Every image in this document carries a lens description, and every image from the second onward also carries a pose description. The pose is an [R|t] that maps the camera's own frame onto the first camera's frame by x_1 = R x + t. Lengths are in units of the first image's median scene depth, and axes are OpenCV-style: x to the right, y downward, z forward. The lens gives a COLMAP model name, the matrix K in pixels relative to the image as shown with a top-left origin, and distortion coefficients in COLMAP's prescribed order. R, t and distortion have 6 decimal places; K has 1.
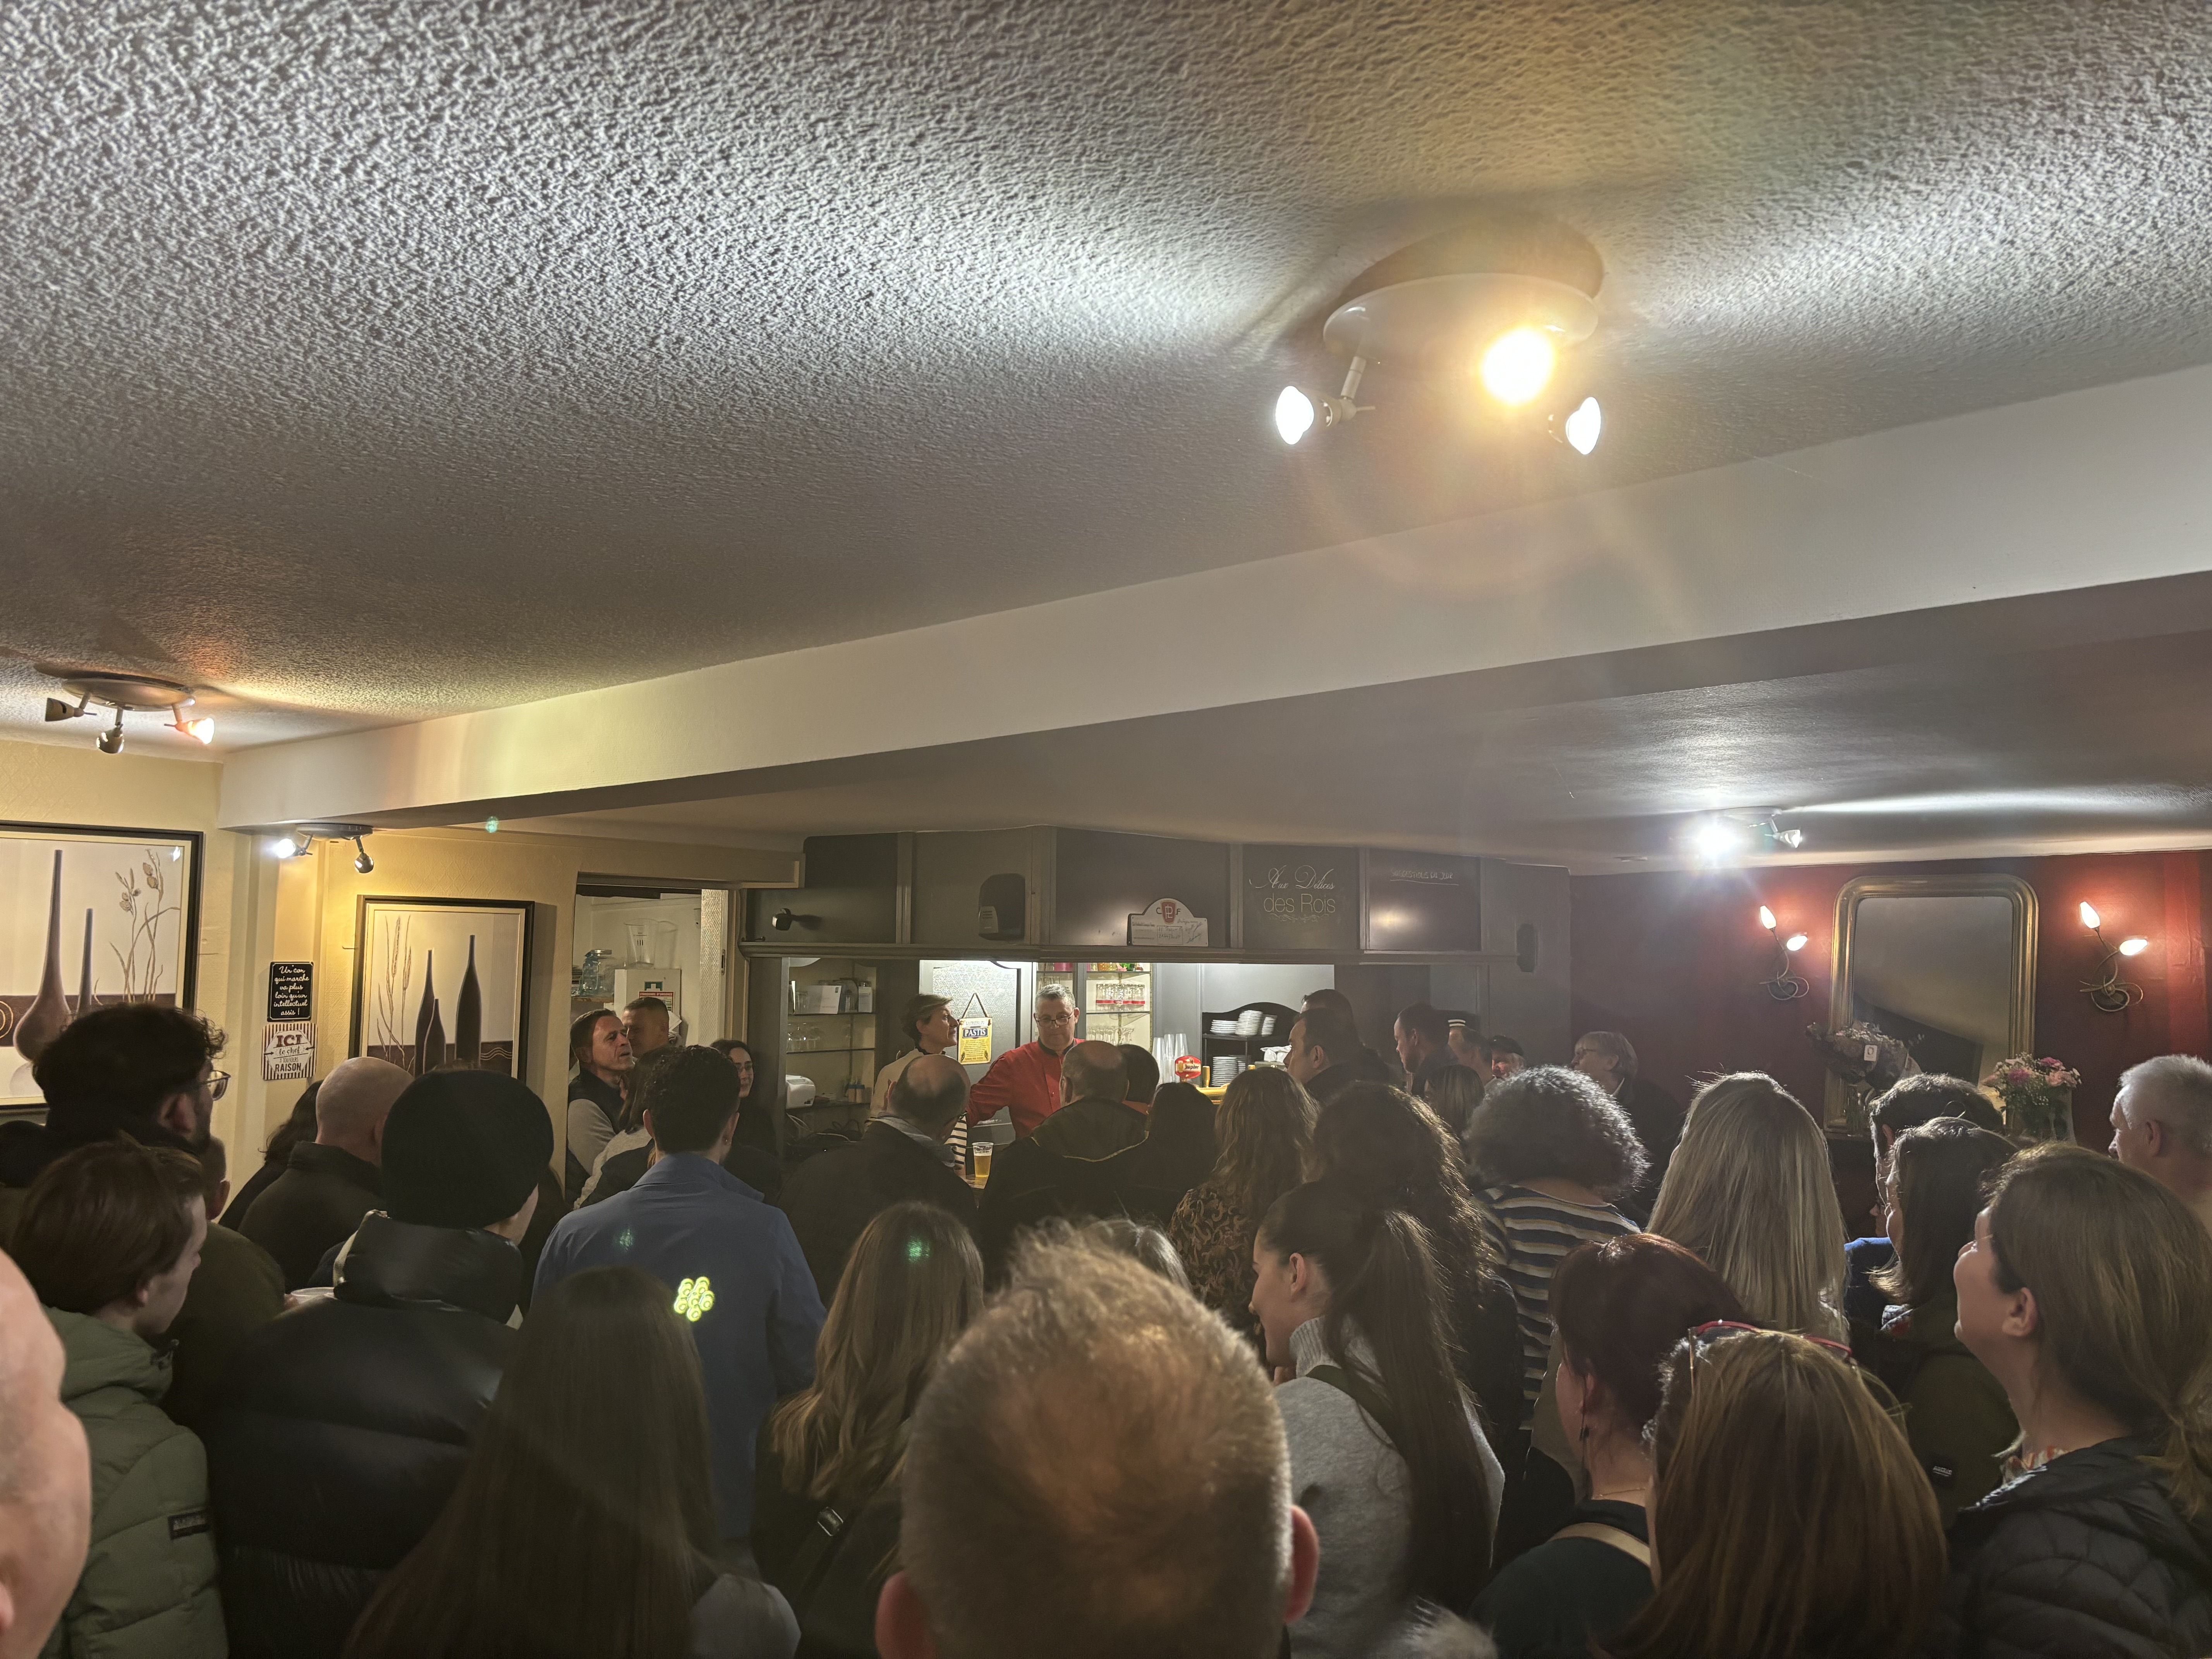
lens RADIAL K [[1686.9, 0, 1042.8], [0, 1686.9, 848.8], [0, 0, 1]] dist [-0.008440, -0.019194]
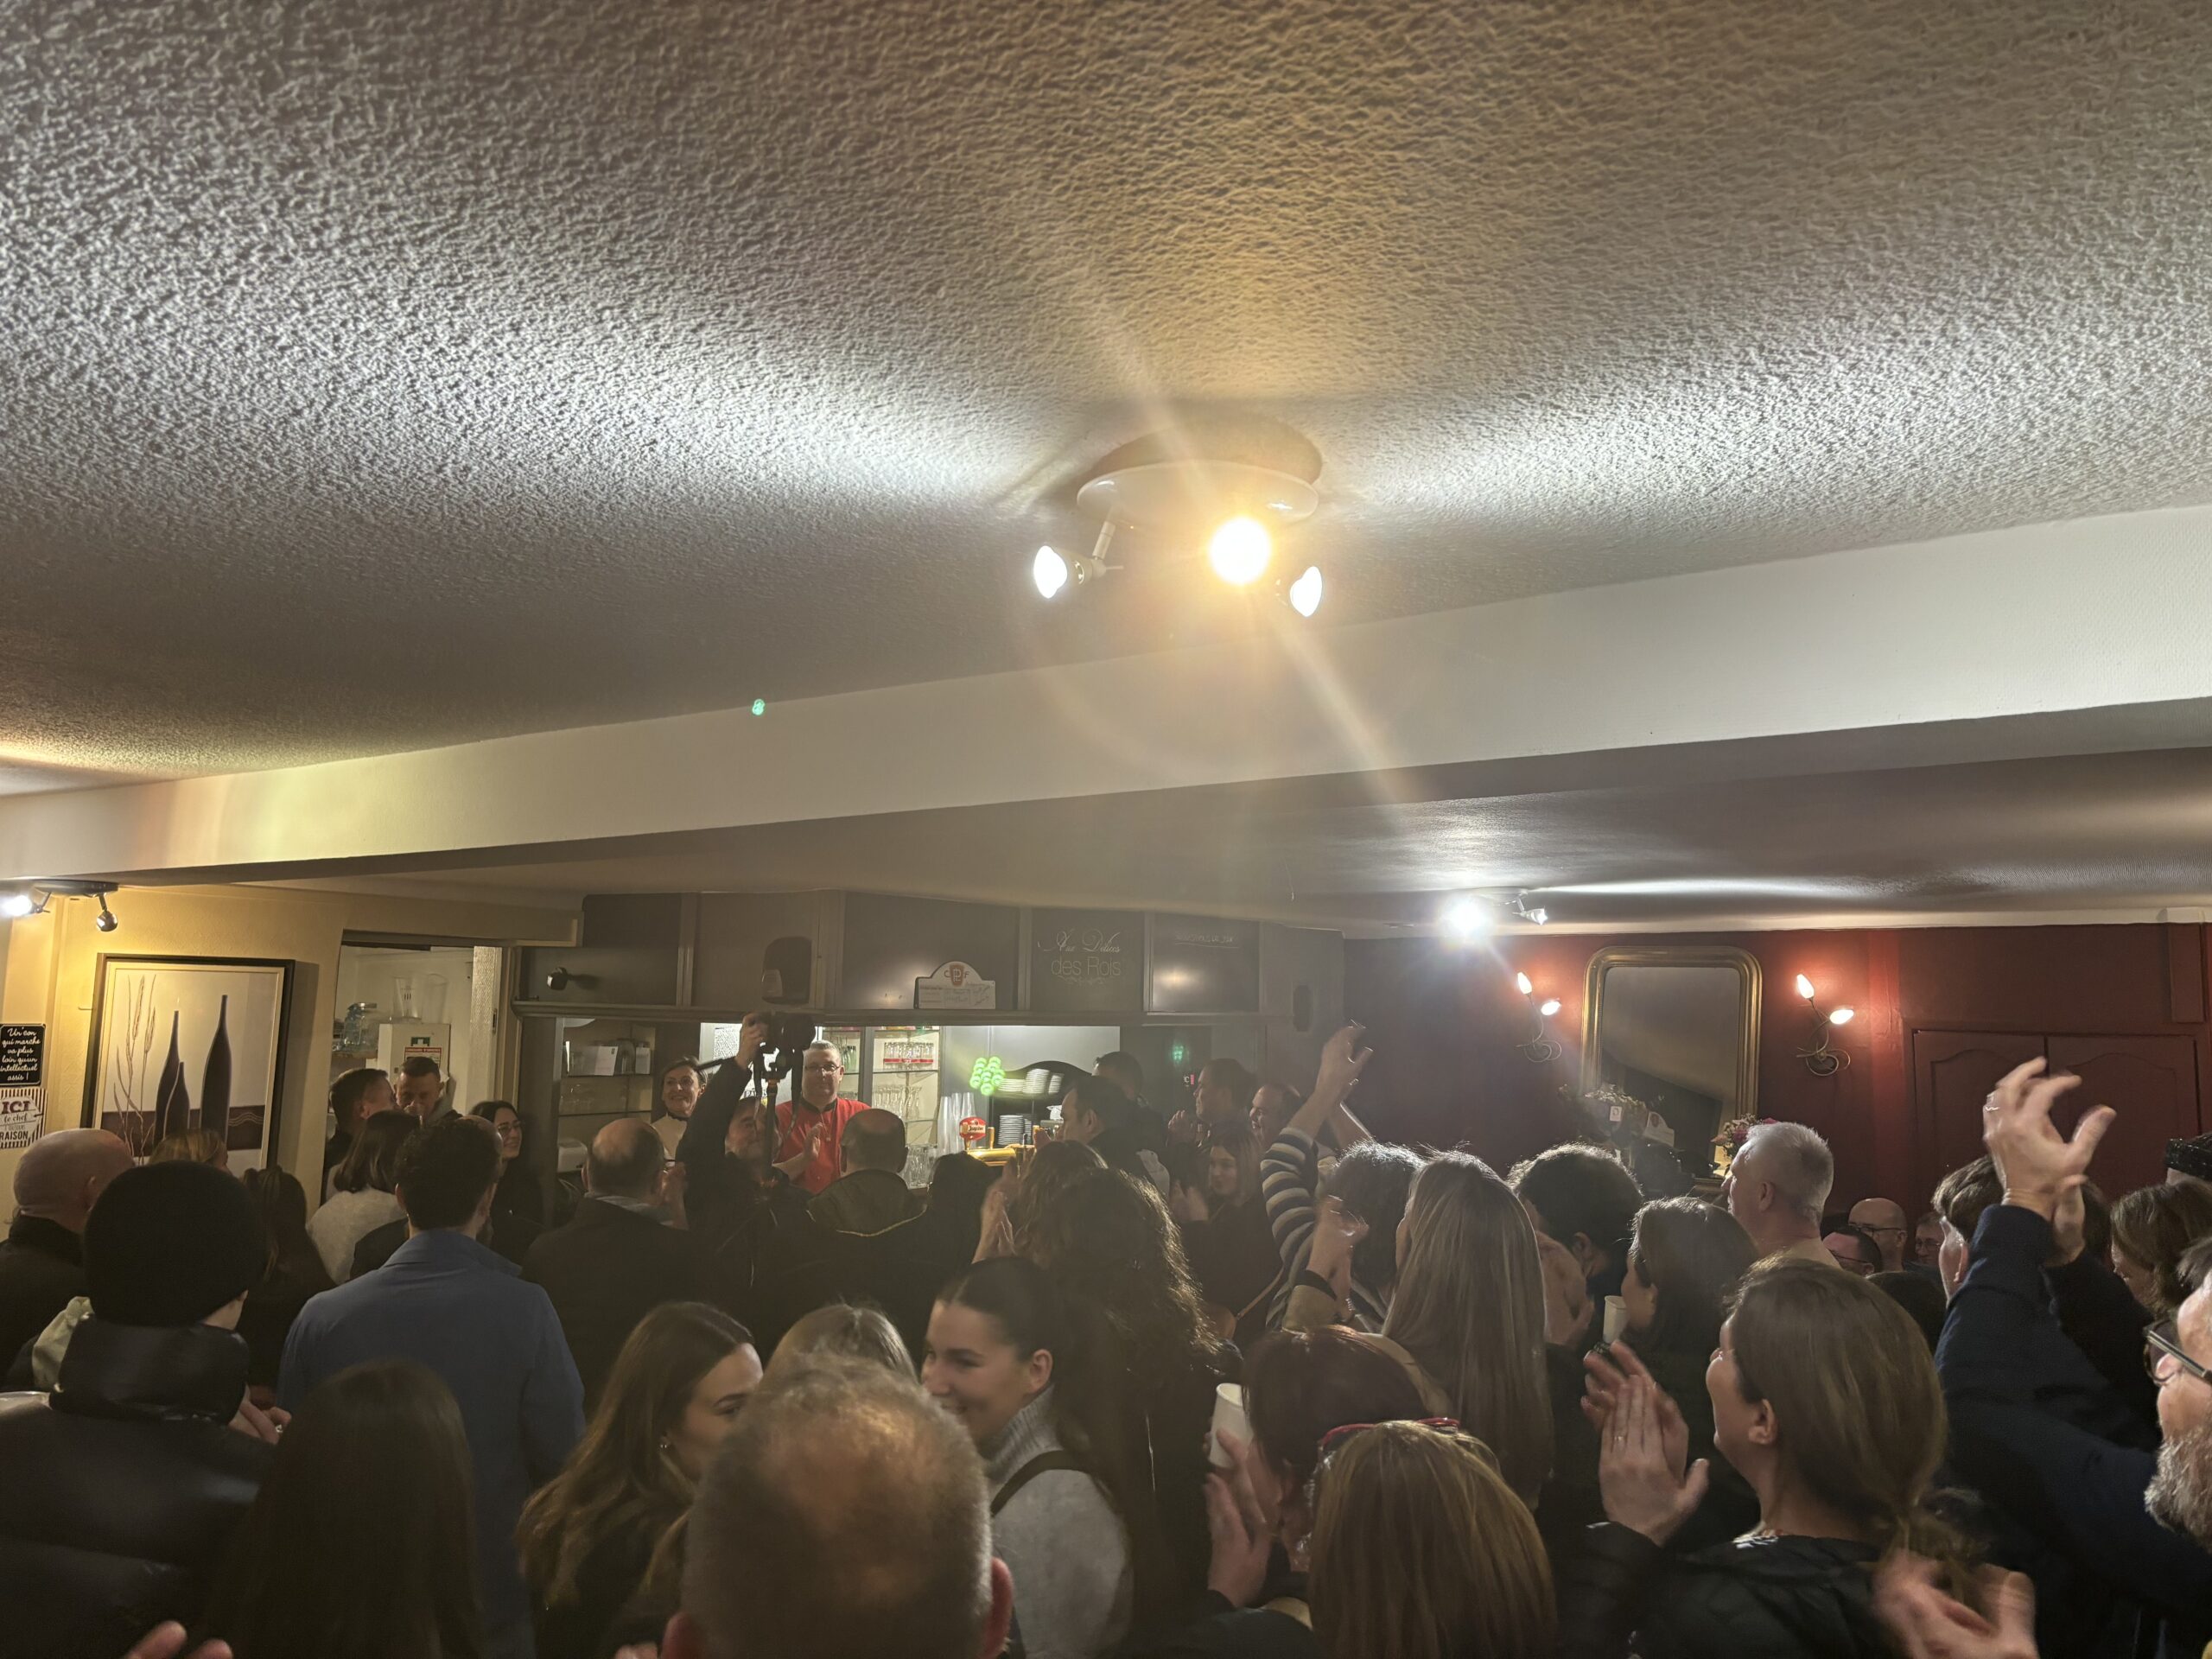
lens RADIAL K [[1705.2, 0, 1106.0], [0, 1705.2, 829.5], [0, 0, 1]] dist [0.004859, -0.041476]
pose [[0.988181, 0.023779, 0.151438, 0.026077], [-0.018495, 0.999173, -0.036206, -0.059793], [-0.152174, 0.032978, 0.987803, -0.117181]]
